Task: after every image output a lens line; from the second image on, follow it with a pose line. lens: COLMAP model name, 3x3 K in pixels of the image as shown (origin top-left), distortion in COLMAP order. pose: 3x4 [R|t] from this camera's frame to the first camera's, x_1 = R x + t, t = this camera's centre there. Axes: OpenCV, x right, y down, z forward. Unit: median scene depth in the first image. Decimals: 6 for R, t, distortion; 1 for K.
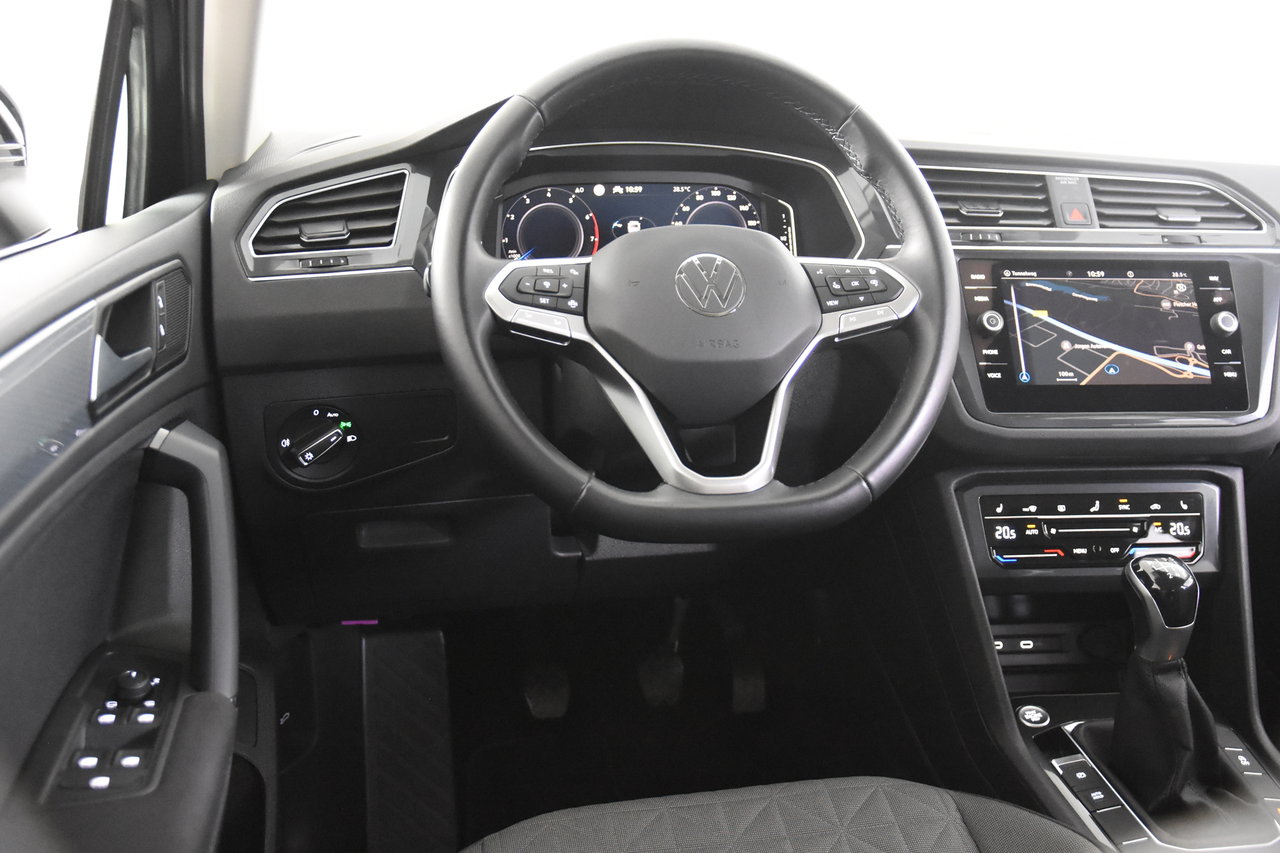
lens RADIAL K [[1212.8, 0, 651.9], [0, 1212.8, 425.0], [0, 0, 1]] dist [-0.042811, 0.000000]
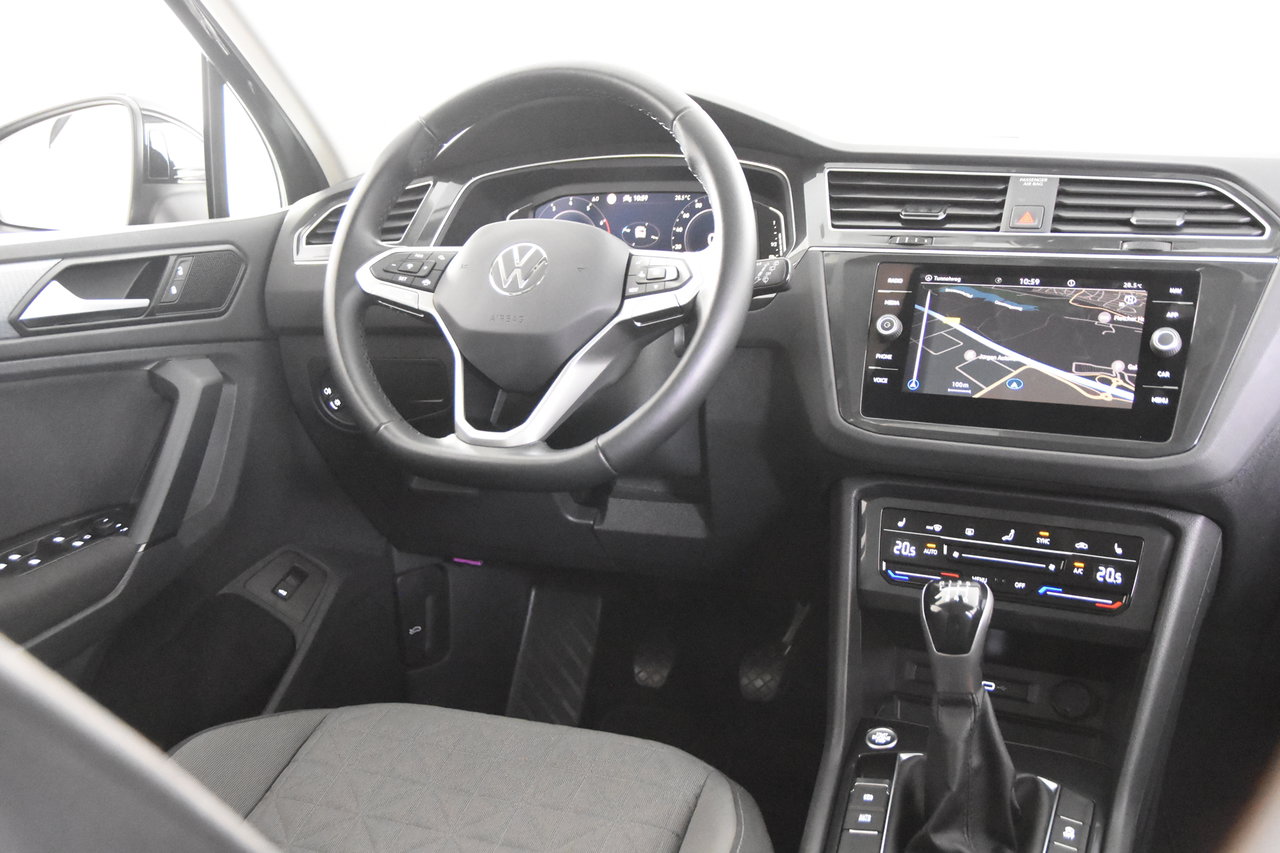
lens RADIAL K [[1212.8, 0, 632.5], [0, 1212.8, 433.7], [0, 0, 1]] dist [-0.042811, 0.000000]
pose [[0.837294, 0.092143, -0.538933, 0.623051], [-0.110522, 0.993872, -0.001782, 0.024634], [0.535466, 0.061056, 0.842347, 0.073643]]
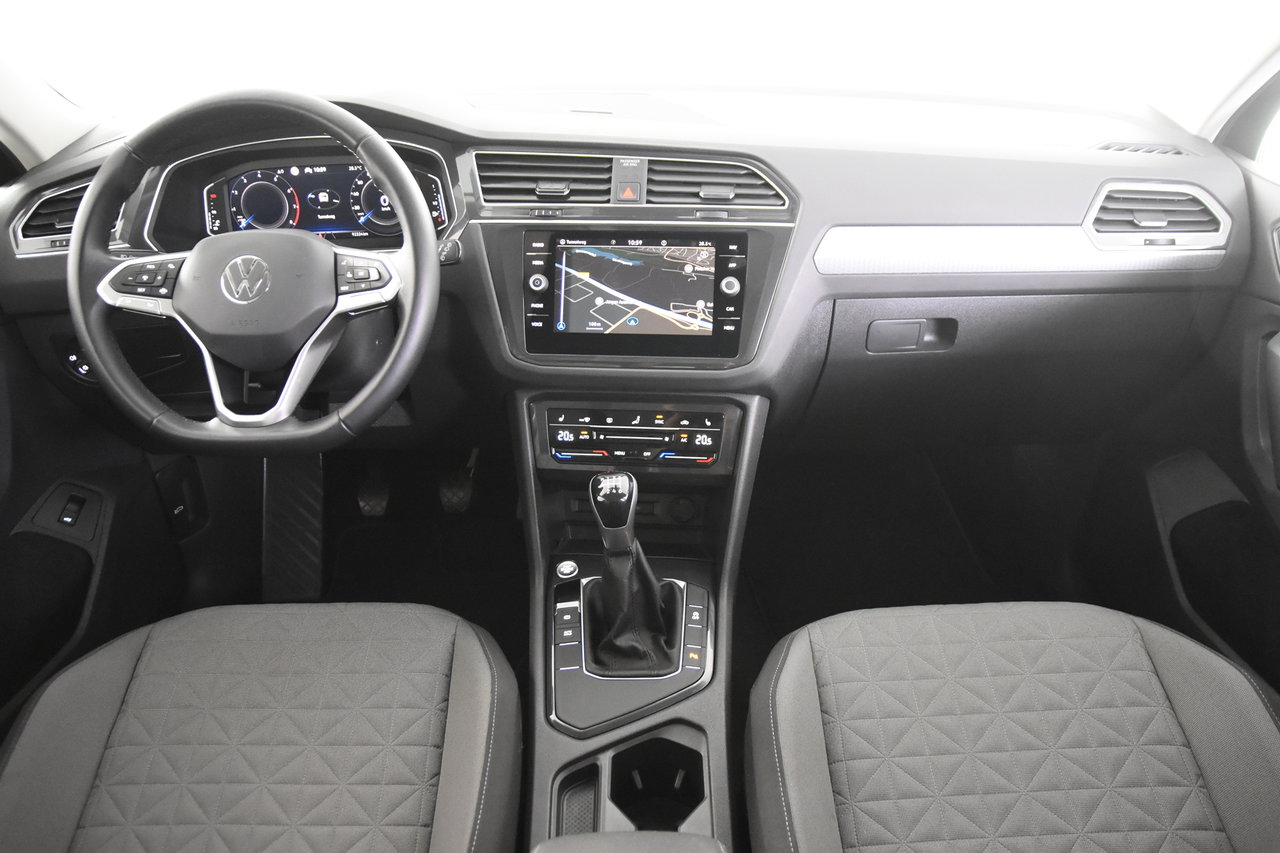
lens RADIAL K [[951.9, 0, 633.5], [0, 951.9, 428.1], [0, 0, 1]] dist [-0.101622, 0.074226]
pose [[0.978706, 0.062040, -0.195669, 0.576926], [-0.016659, 0.974094, 0.225528, -0.160914], [0.204591, -0.217466, 0.954385, 0.003836]]
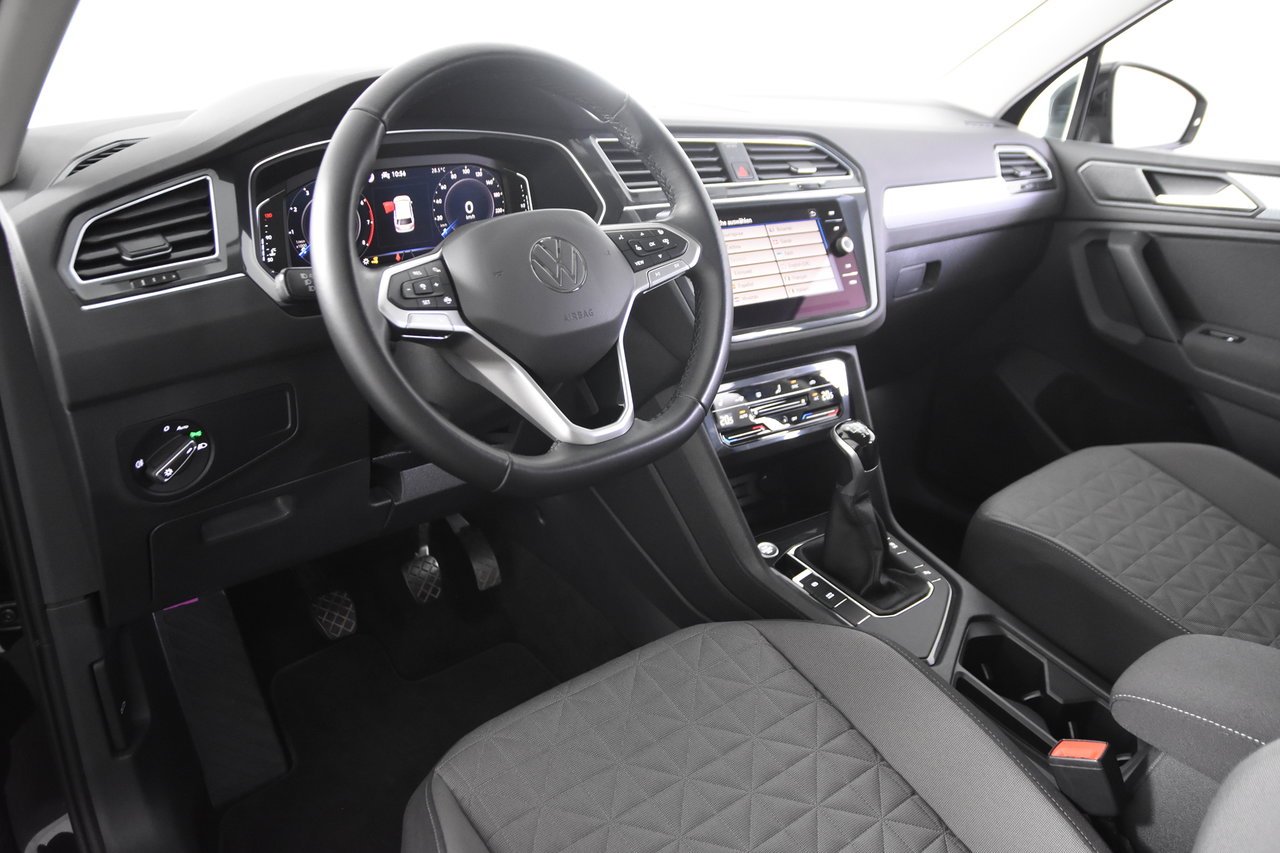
lens RADIAL K [[951.9, 0, 646.4], [0, 951.9, 422.4], [0, 0, 1]] dist [-0.101622, 0.074226]
pose [[0.882143, -0.176306, 0.436737, -0.241006], [0.118107, 0.980471, 0.157247, -0.082919], [-0.455932, -0.087133, 0.885739, 0.116789]]
